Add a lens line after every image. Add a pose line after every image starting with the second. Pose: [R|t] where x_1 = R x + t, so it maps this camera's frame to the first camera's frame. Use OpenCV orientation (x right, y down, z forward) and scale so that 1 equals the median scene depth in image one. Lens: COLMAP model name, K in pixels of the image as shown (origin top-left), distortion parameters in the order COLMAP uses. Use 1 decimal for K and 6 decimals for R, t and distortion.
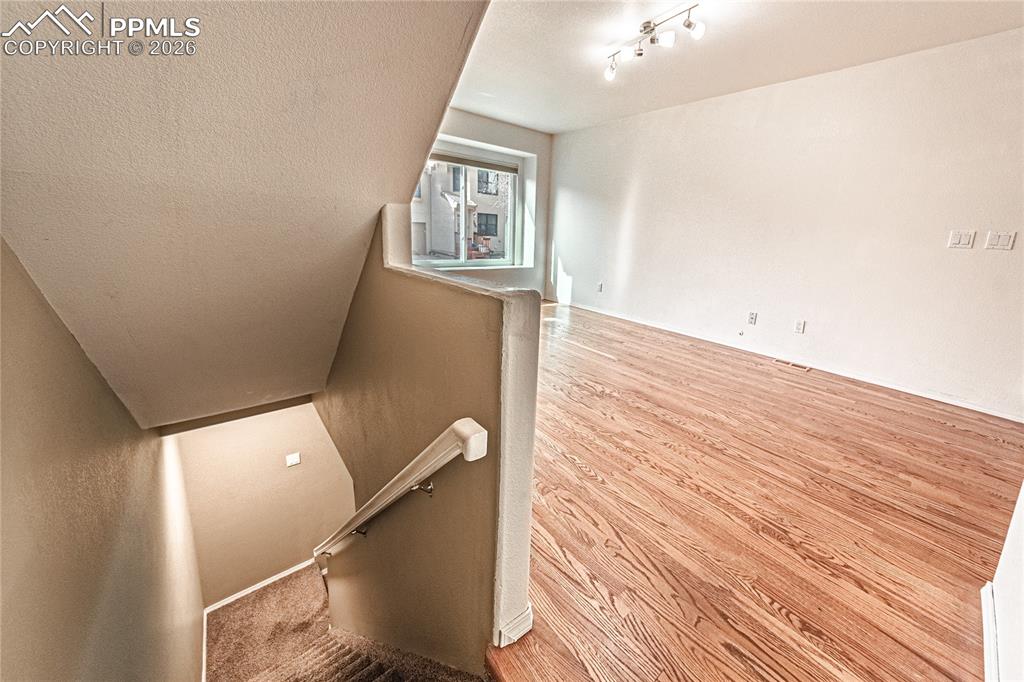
lens RADIAL K [[357.5, 0, 546.1], [0, 357.5, 340.3], [0, 0, 1]] dist [-0.001945, -0.000208]
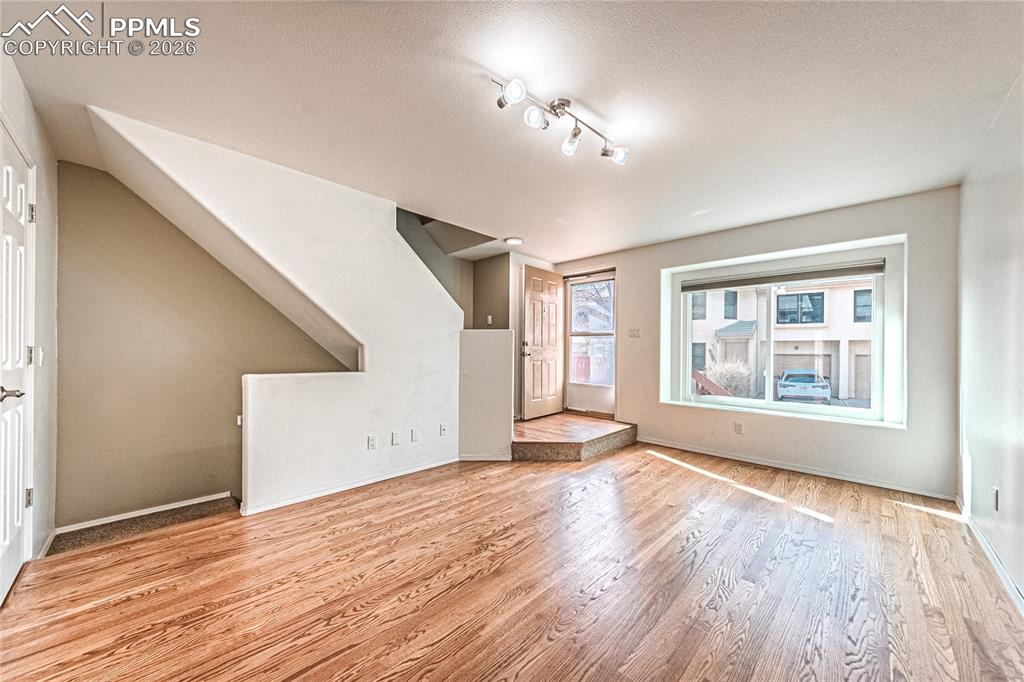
lens RADIAL K [[370.1, 0, 512.0], [0, 370.1, 341.0], [0, 0, 1]] dist [0.000362, 0.000284]
pose [[0.081322, -0.076155, -0.993774, 1.343608], [-0.305346, 0.947229, -0.097575, -0.288738], [0.948763, 0.311380, 0.053777, 1.146636]]
